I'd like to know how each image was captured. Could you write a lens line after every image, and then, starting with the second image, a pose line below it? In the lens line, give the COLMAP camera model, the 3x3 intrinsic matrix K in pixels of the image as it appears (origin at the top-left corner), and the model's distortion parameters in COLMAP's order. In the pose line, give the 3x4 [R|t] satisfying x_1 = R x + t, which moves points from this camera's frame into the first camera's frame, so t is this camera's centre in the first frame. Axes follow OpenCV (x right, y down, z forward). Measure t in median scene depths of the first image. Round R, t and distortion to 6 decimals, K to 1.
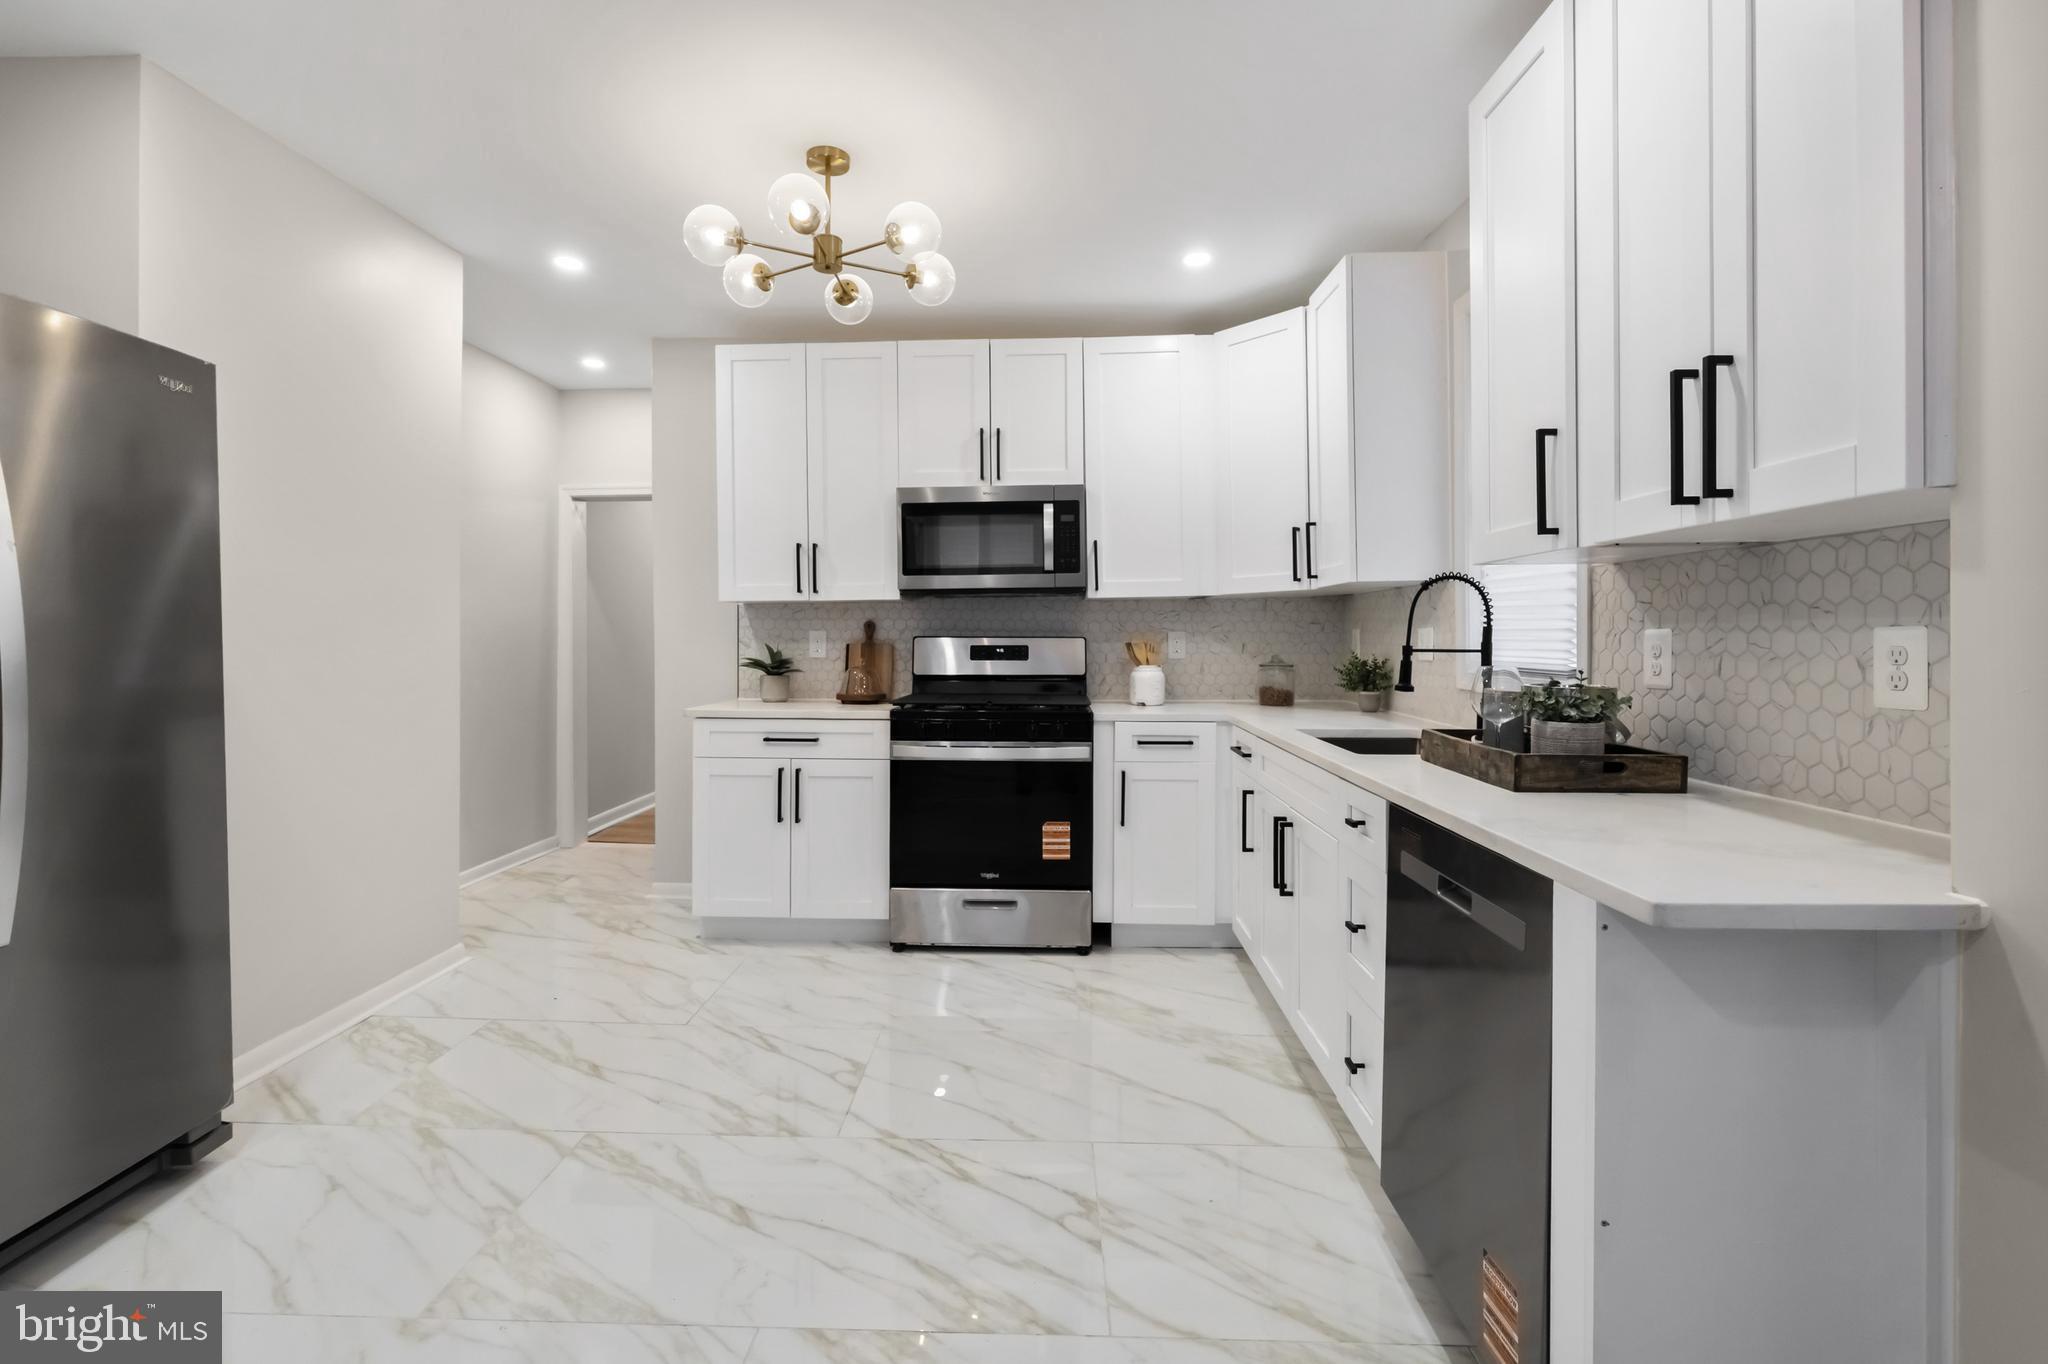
lens RADIAL K [[929.0, 0, 1016.8], [0, 929.0, 632.0], [0, 0, 1]] dist [-0.001972, -0.000320]
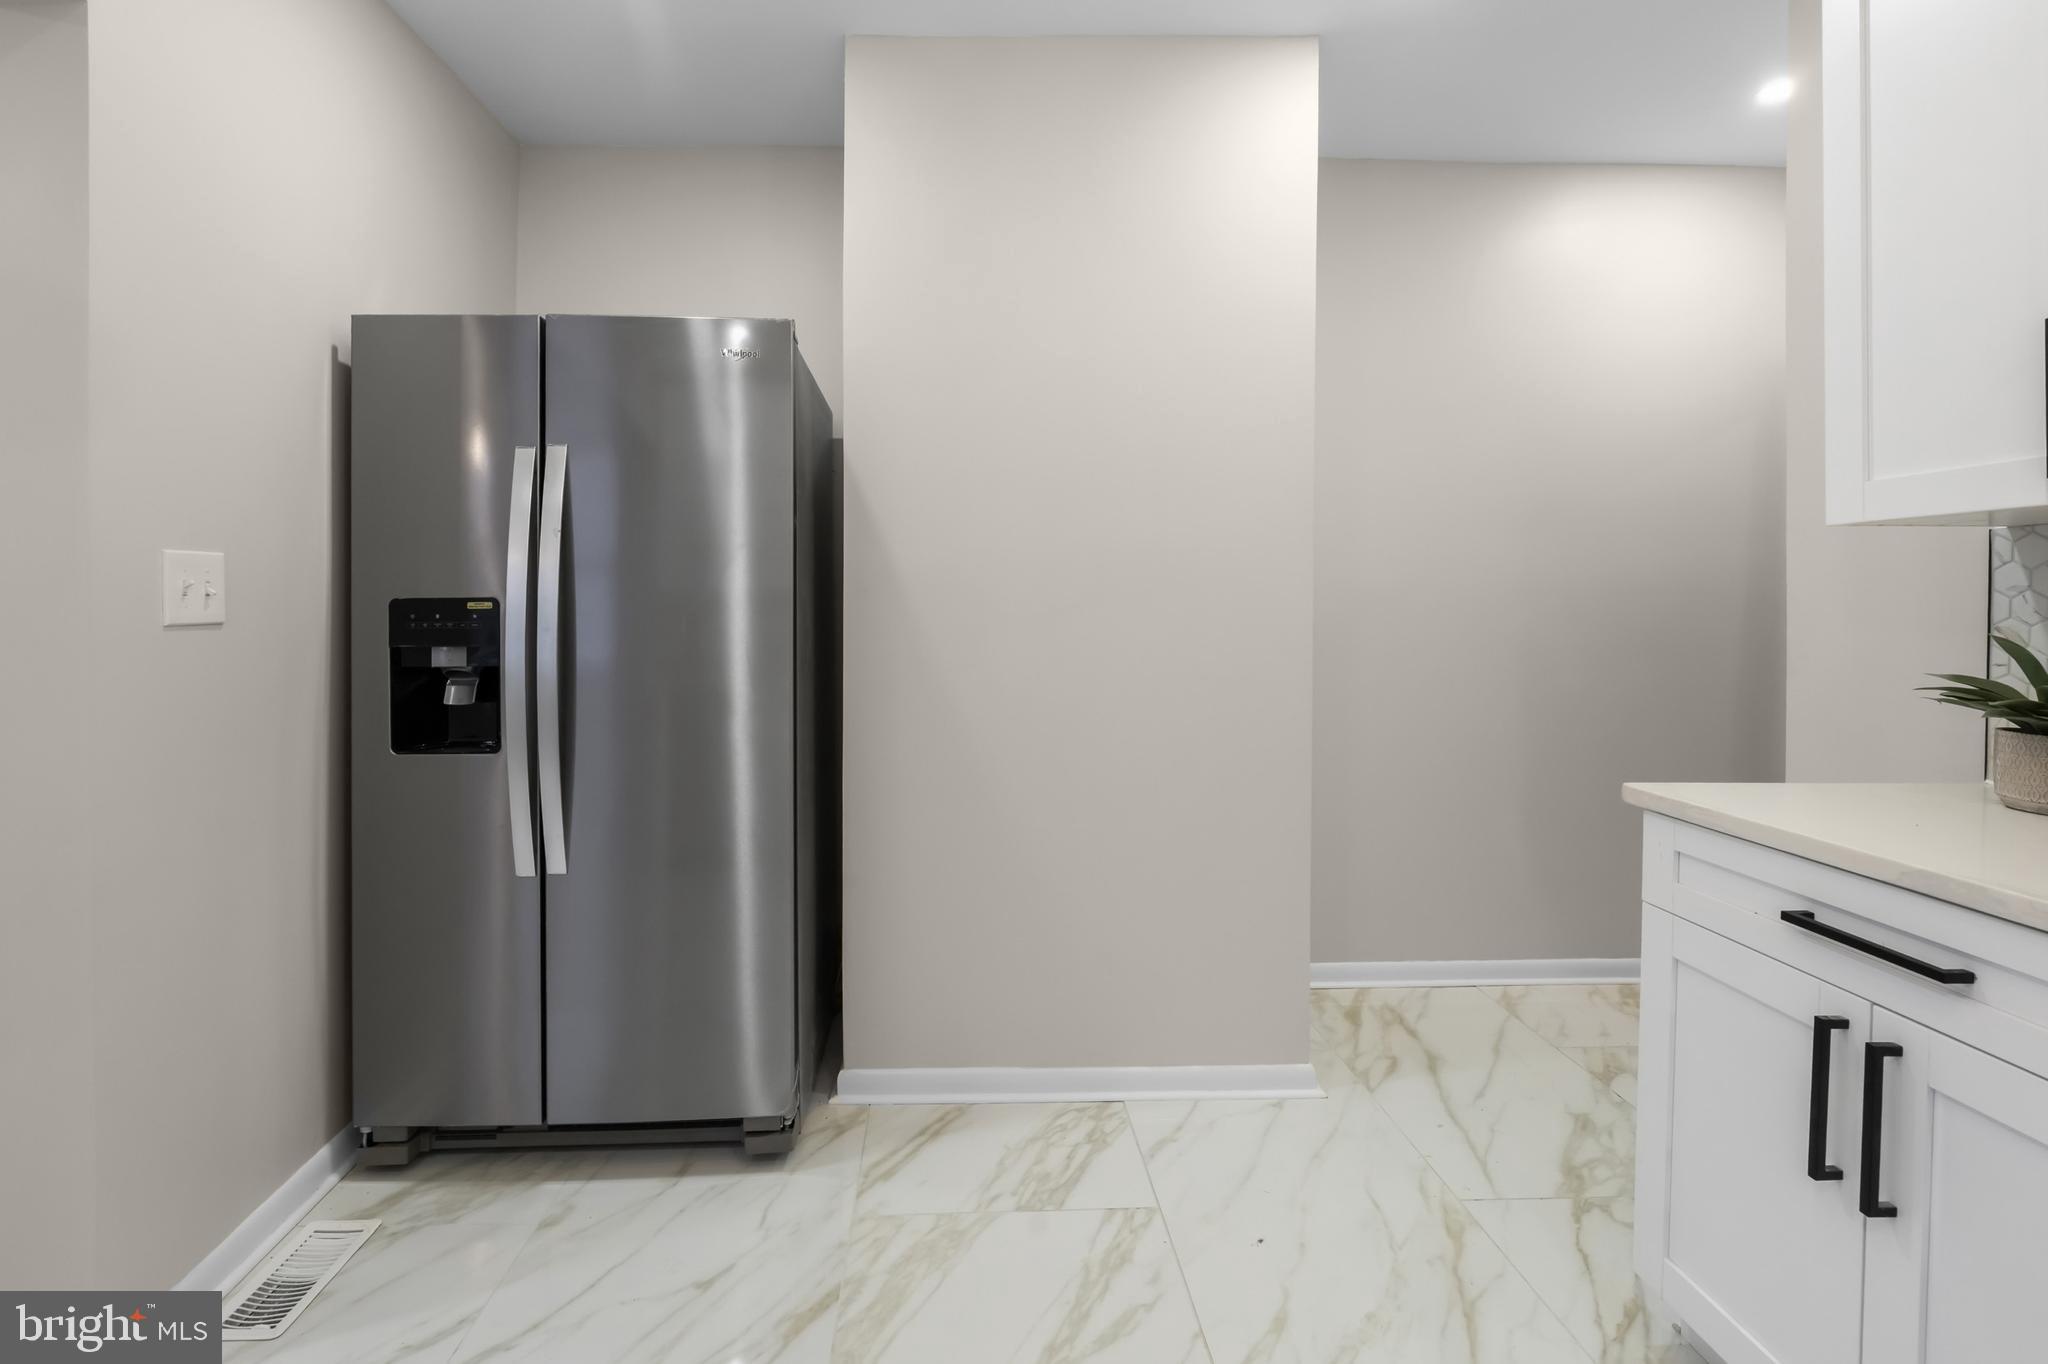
lens RADIAL K [[929.0, 0, 1016.8], [0, 929.0, 632.0], [0, 0, 1]] dist [-0.001972, -0.000320]
pose [[0.080676, 0.028792, -0.996324, 0.064673], [-0.005086, 0.999582, 0.028474, 0.002911], [0.996727, 0.002770, 0.080788, 0.998896]]
